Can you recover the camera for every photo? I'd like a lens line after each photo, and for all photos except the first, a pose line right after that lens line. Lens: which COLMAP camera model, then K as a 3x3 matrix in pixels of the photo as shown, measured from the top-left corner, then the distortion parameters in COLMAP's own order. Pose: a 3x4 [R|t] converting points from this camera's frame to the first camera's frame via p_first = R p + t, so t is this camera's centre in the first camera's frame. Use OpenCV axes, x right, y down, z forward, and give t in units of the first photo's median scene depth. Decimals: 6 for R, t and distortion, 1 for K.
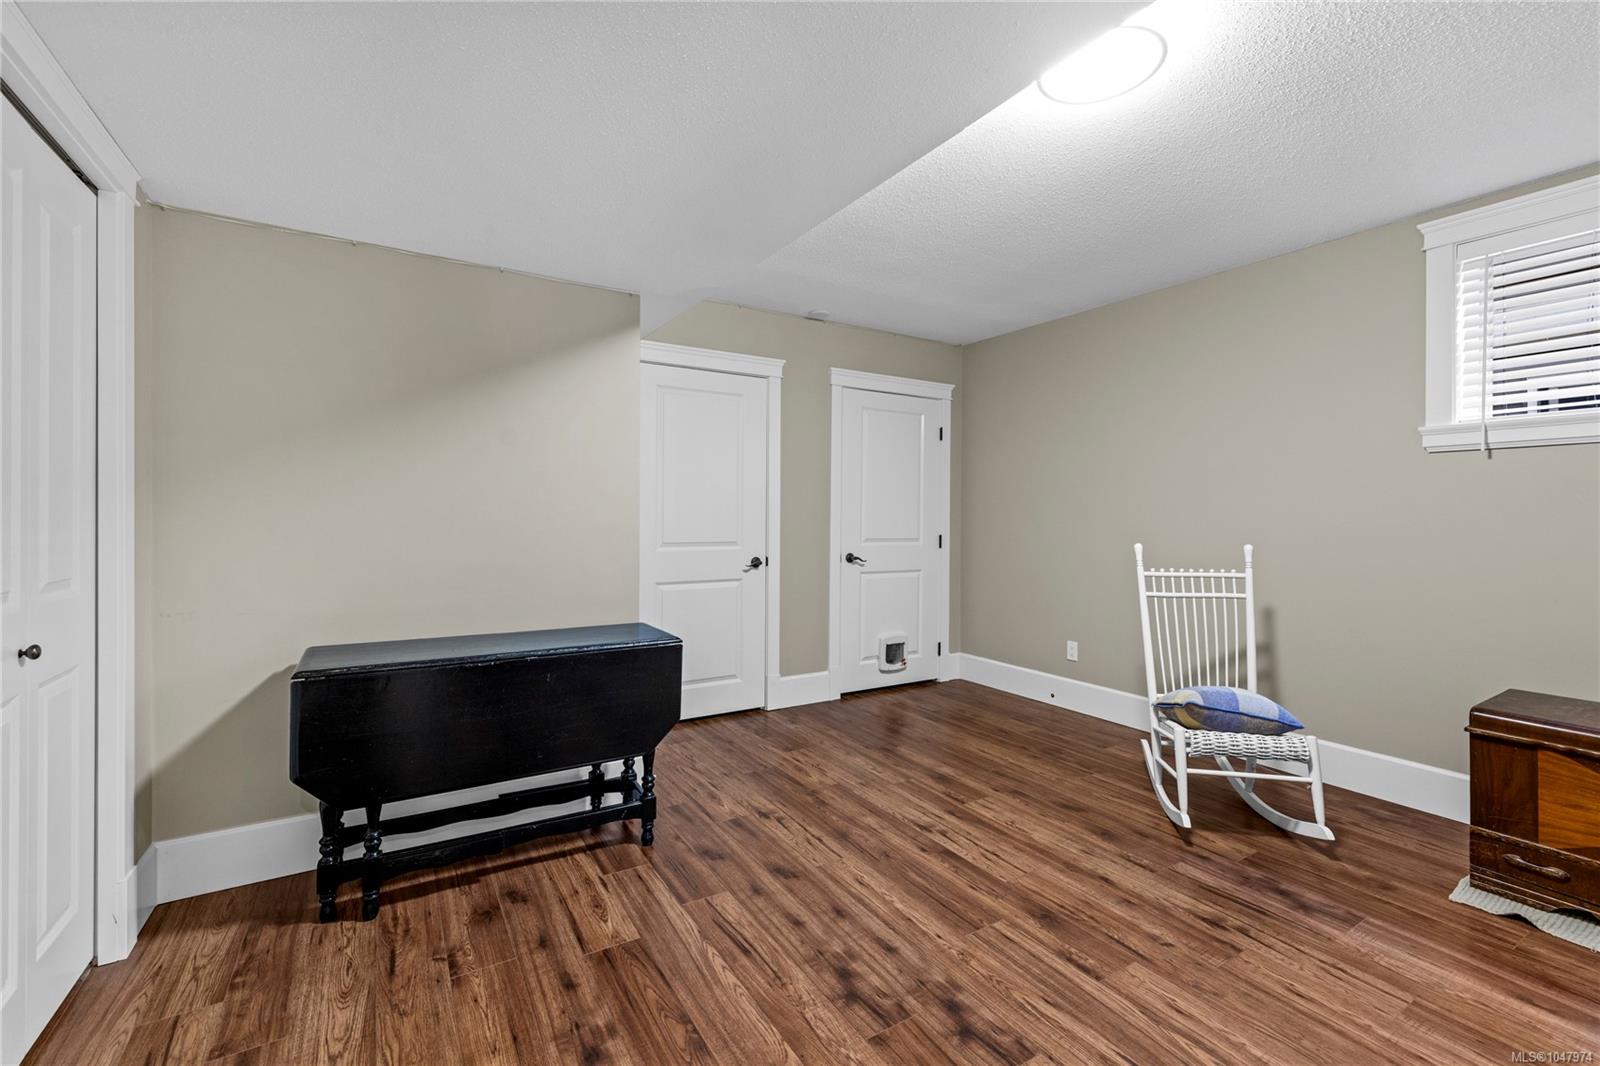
lens RADIAL K [[670.4, 0, 809.0], [0, 670.4, 517.8], [0, 0, 1]] dist [0.002815, 0.000180]
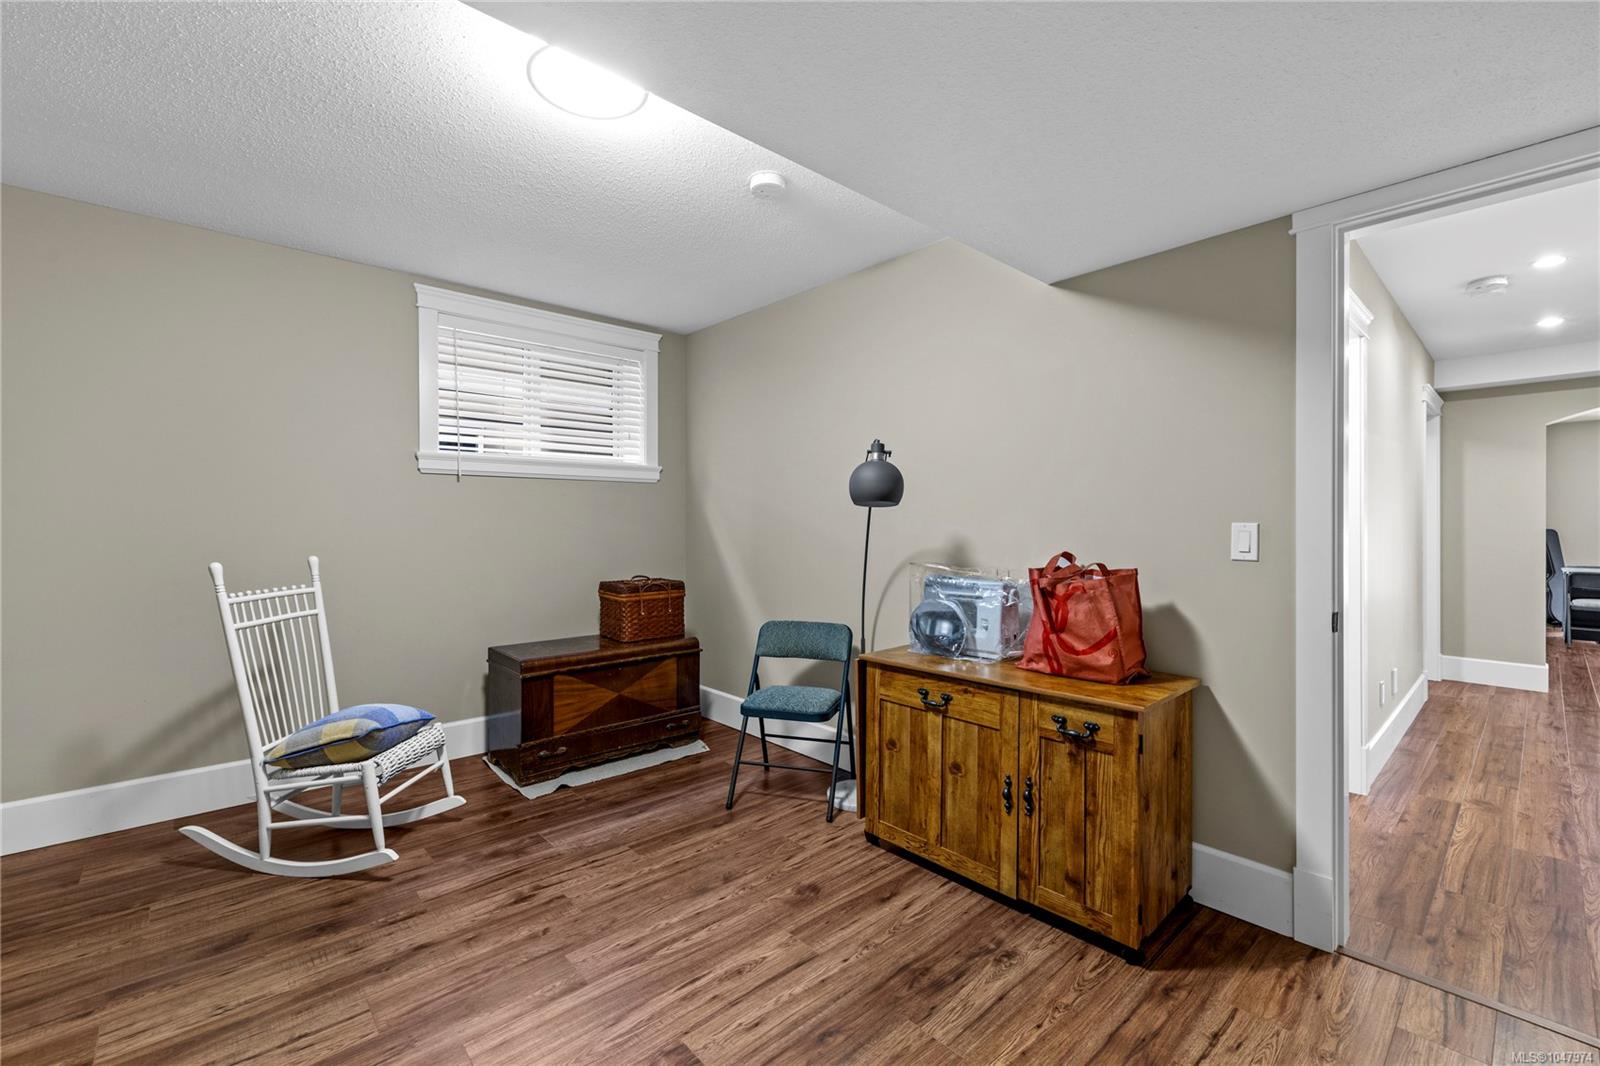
lens RADIAL K [[644.5, 0, 800.0], [0, 644.5, 525.6], [0, 0, 1]] dist [0.002379, 0.000104]
pose [[-0.151262, -0.005138, 0.988480, -0.404928], [-0.002614, 0.999985, 0.004797, -0.010029], [-0.988490, -0.001858, -0.151273, 0.573122]]
